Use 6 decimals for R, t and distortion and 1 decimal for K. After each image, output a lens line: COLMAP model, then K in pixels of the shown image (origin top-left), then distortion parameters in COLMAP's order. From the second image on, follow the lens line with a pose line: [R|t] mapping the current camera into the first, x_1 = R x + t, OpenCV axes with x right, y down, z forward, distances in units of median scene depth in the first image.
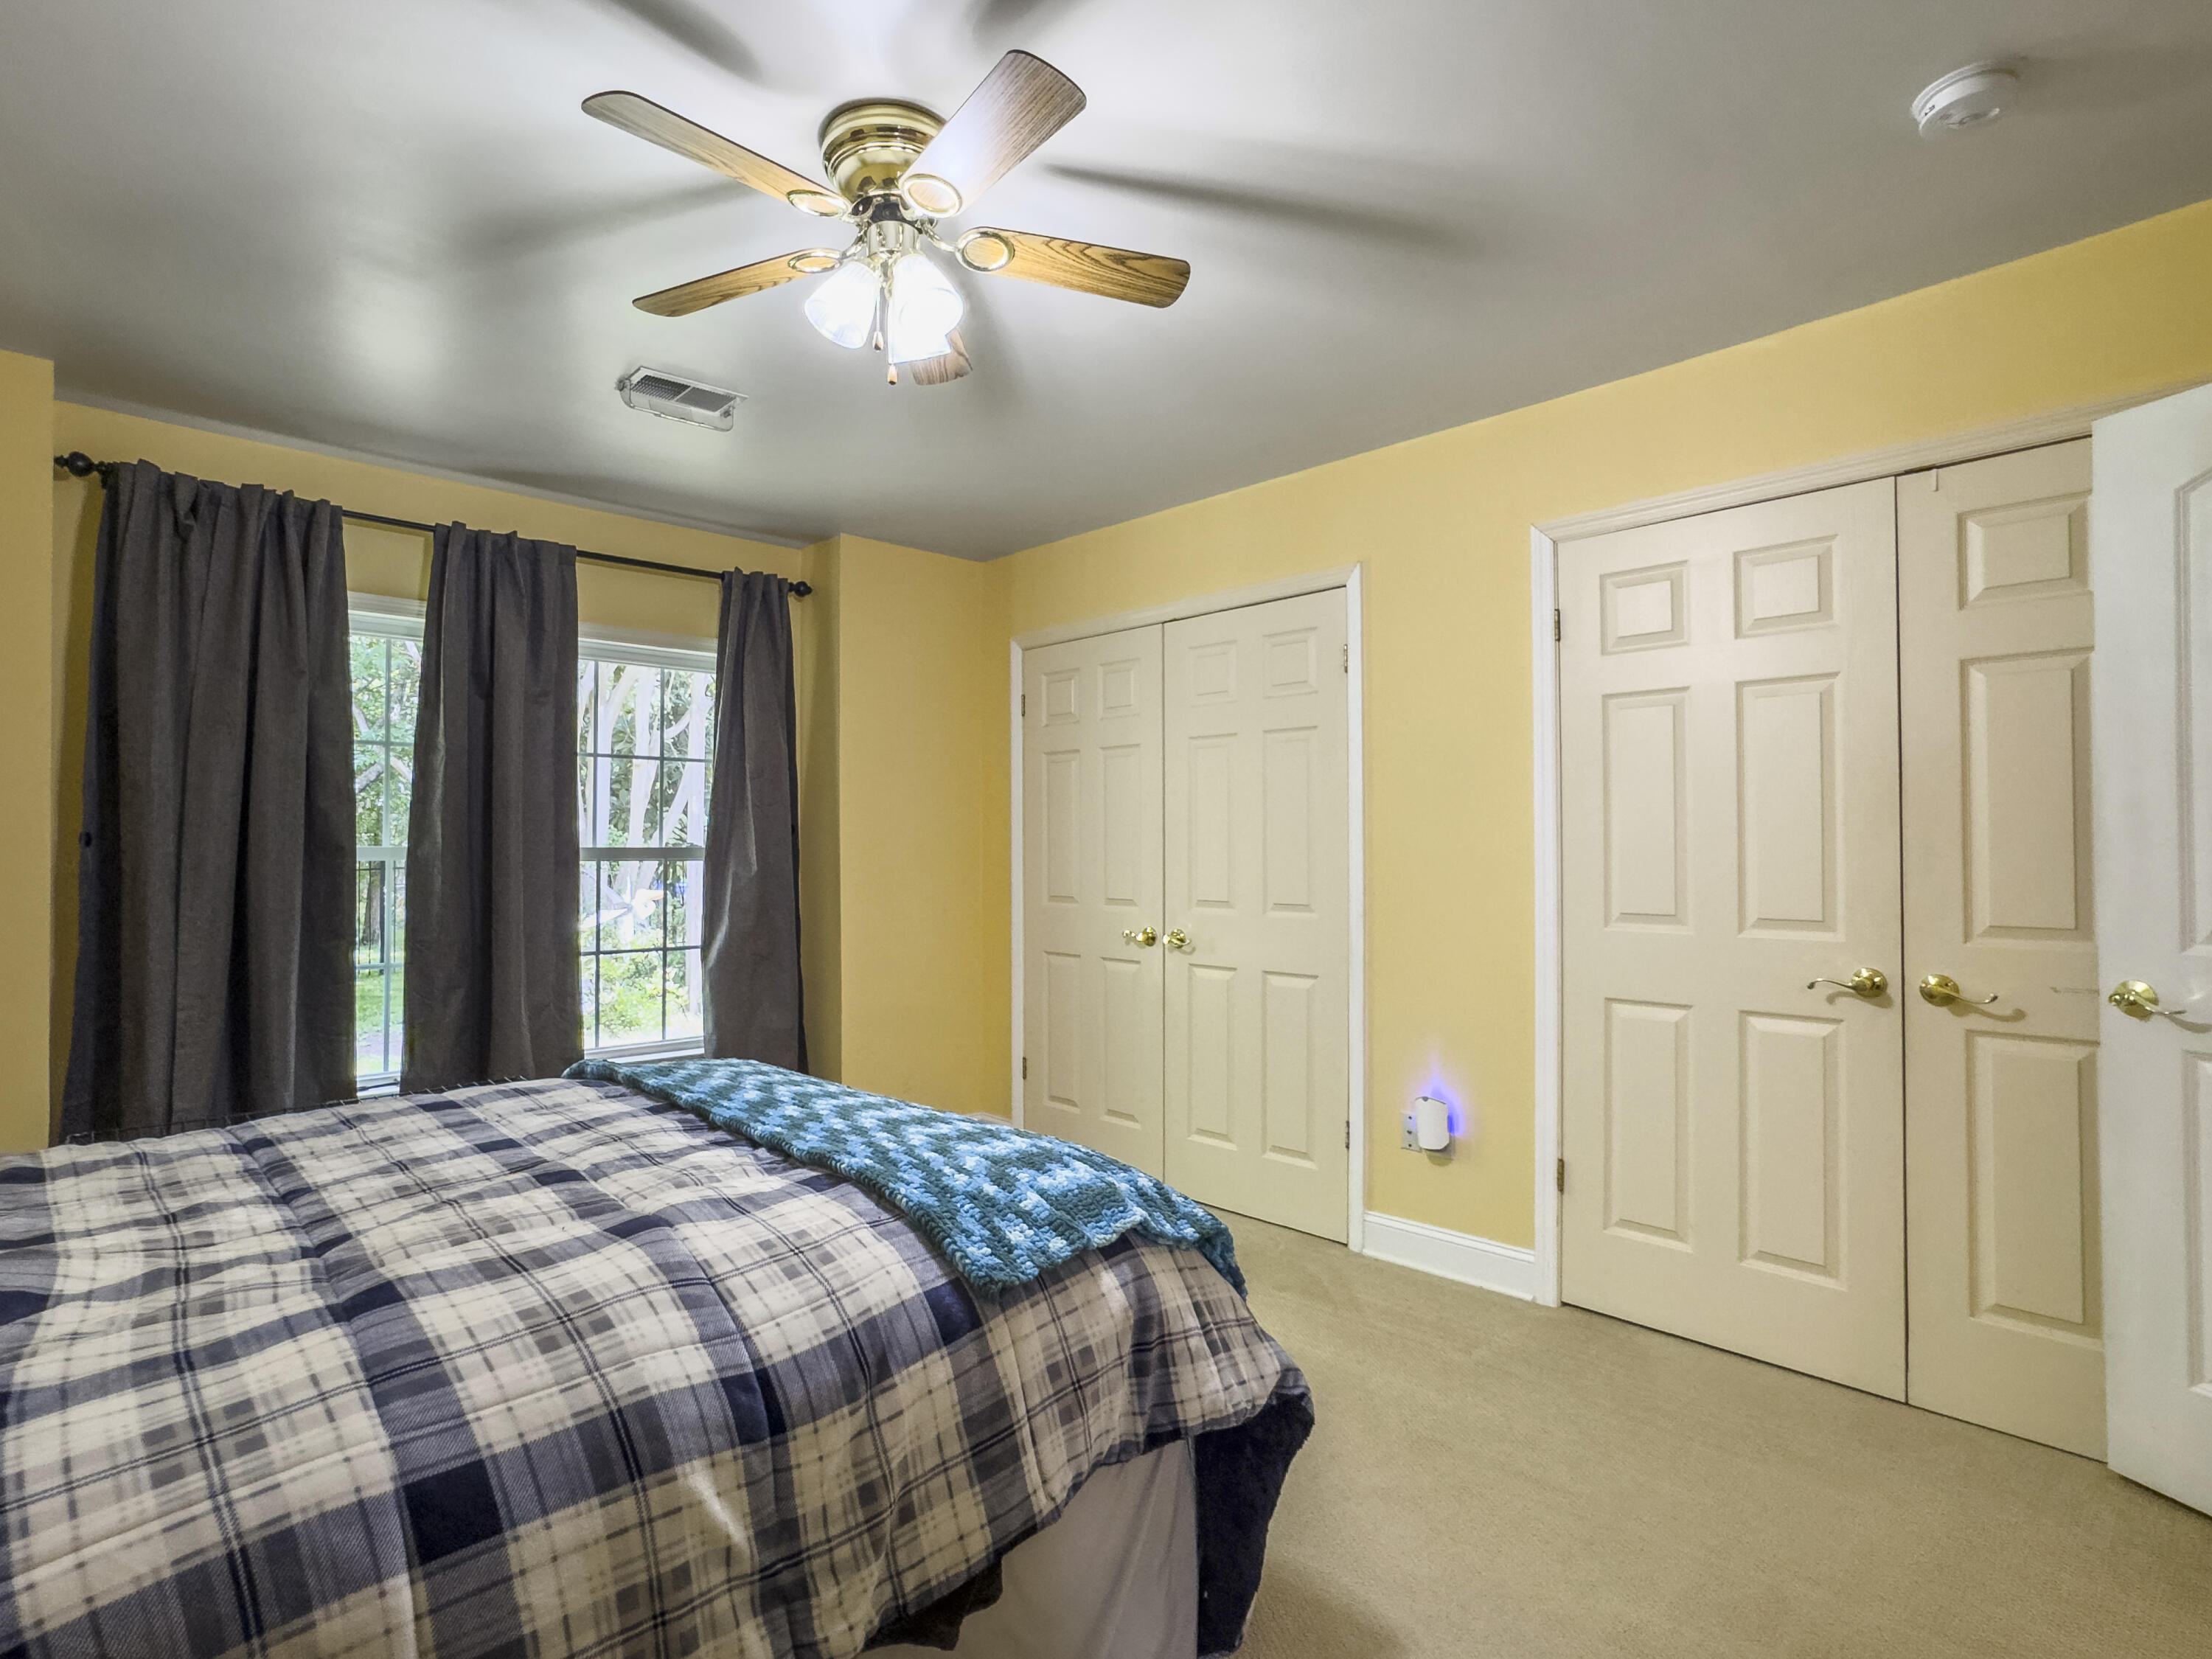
lens RADIAL K [[1191.2, 0, 971.0], [0, 1191.2, 831.4], [0, 0, 1]] dist [0.001660, 0.000397]
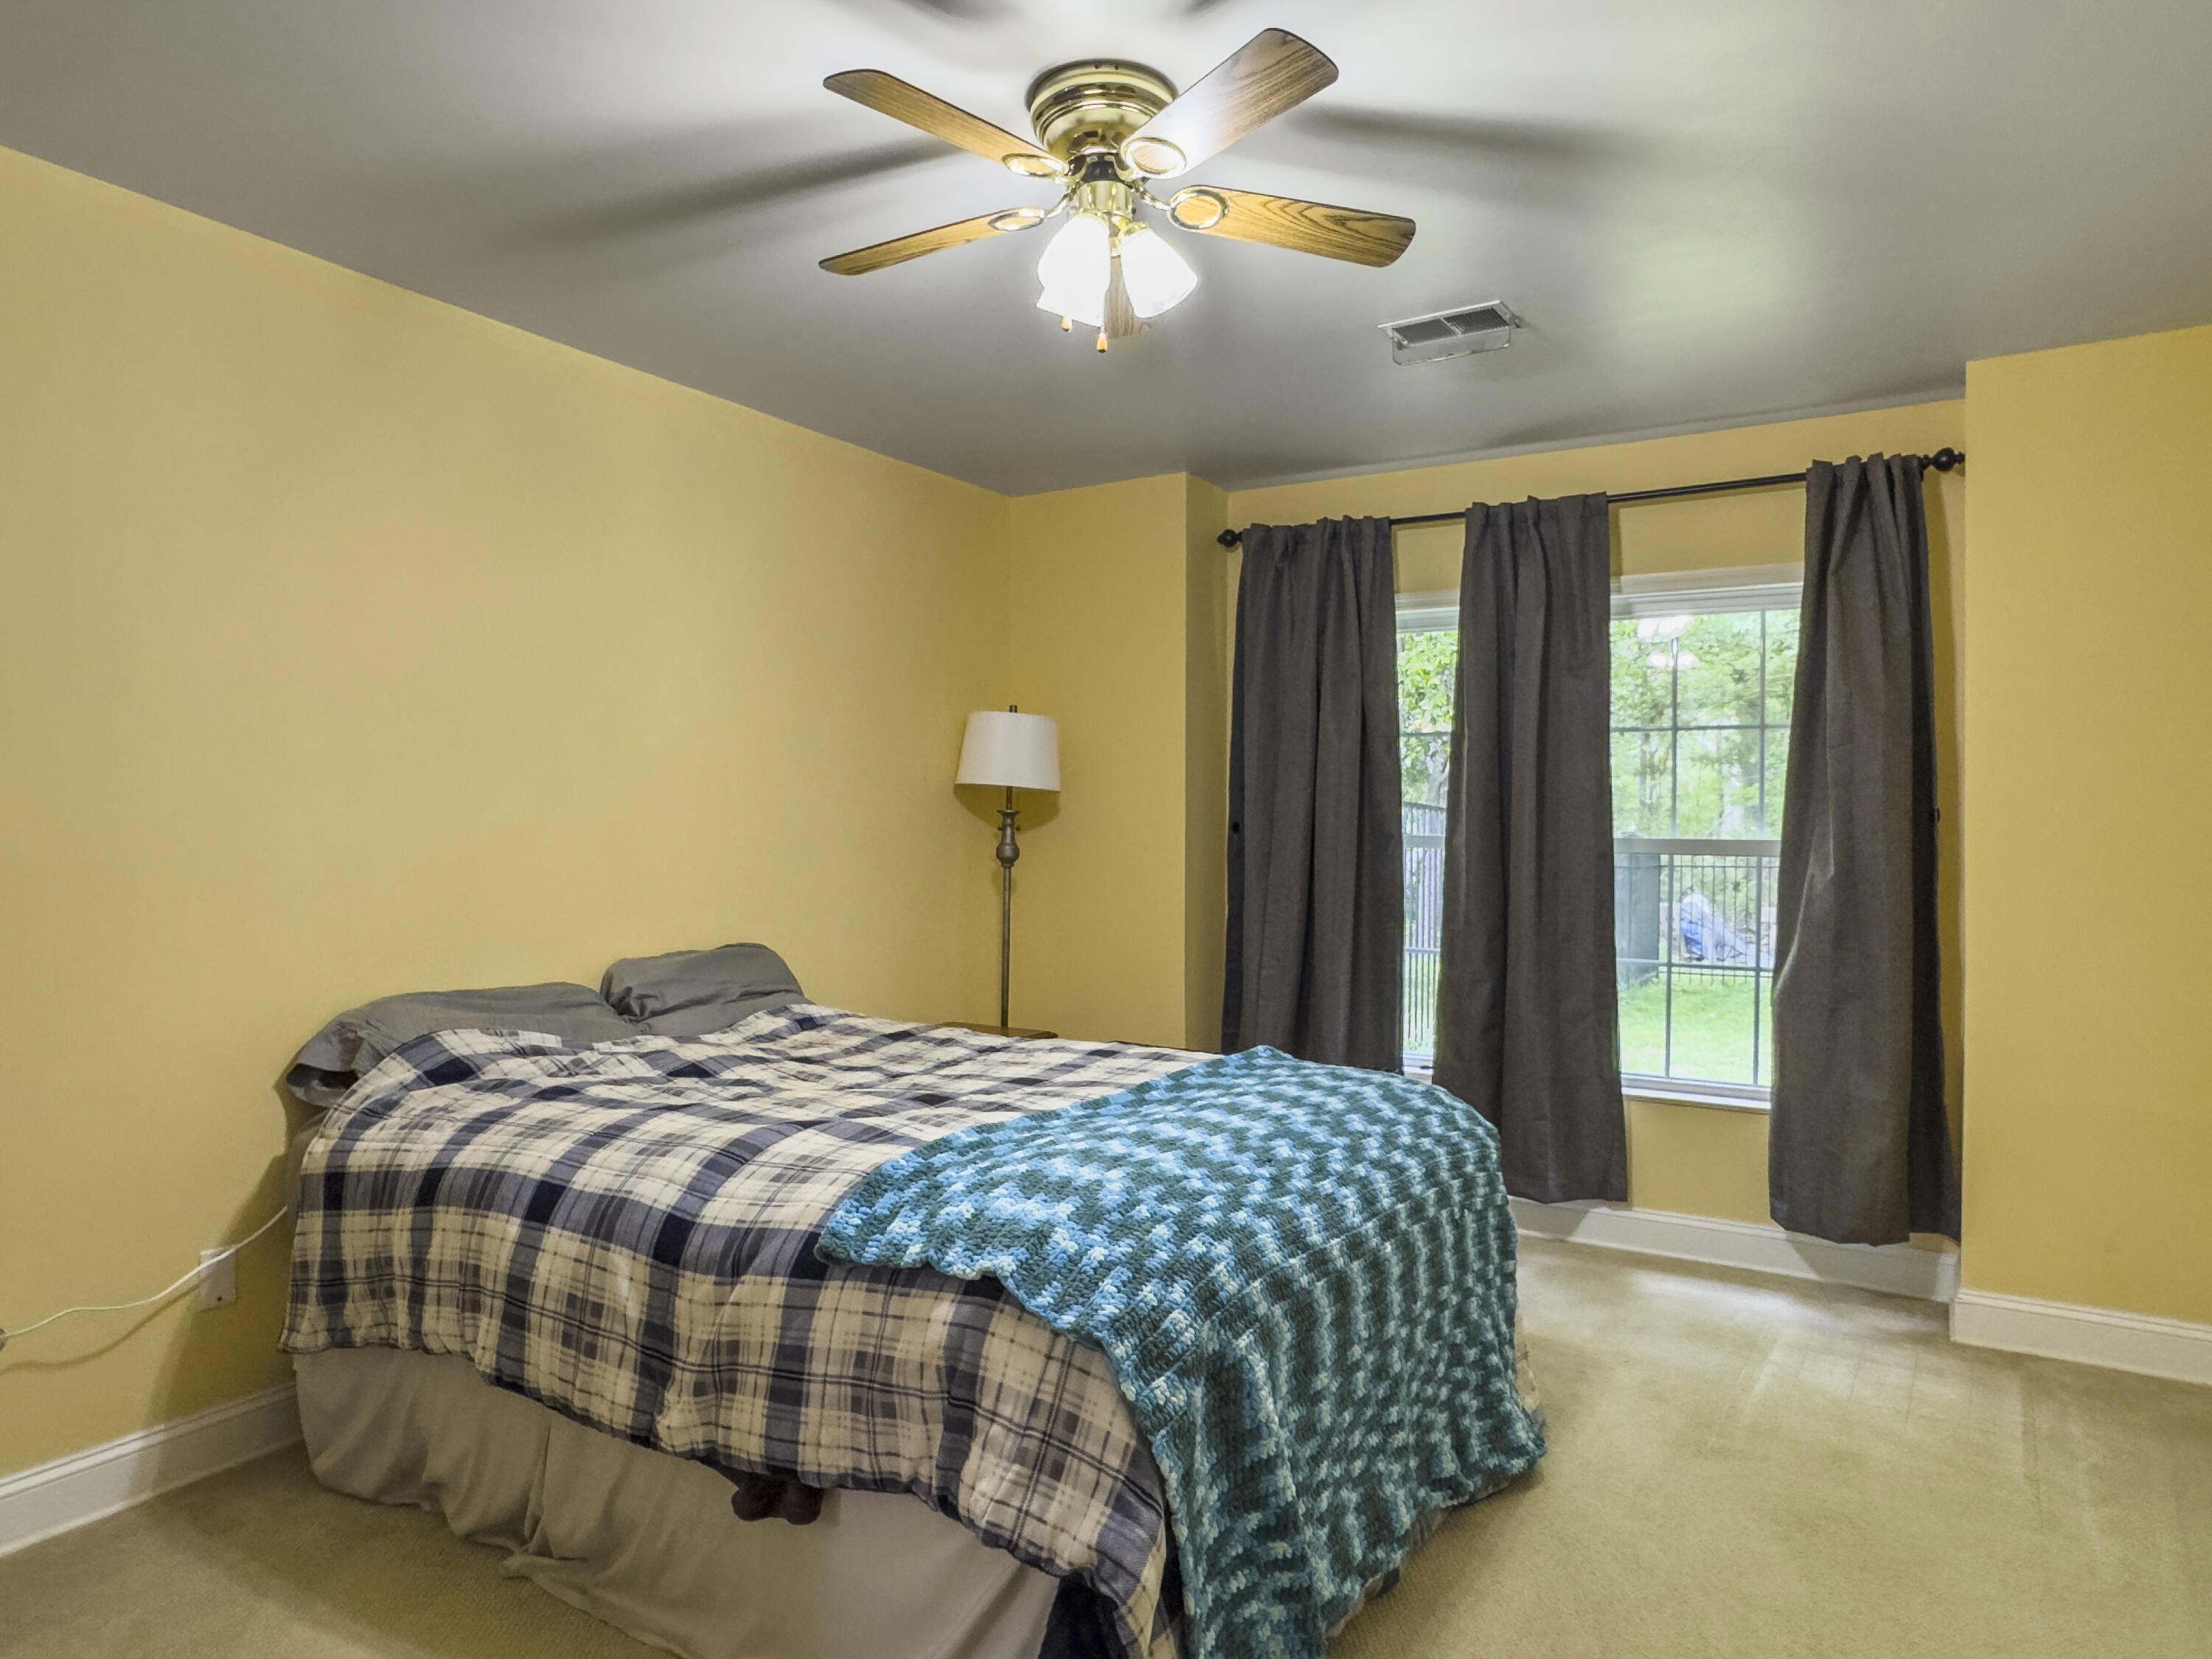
lens RADIAL K [[1369.2, 0, 1098.7], [0, 1369.2, 832.1], [0, 0, 1]] dist [-0.087857, 0.098257]
pose [[0.274800, 0.007016, -0.961476, 0.568772], [-0.001313, 0.999975, 0.006922, 0.001960], [0.961500, -0.000639, 0.274803, 0.414190]]
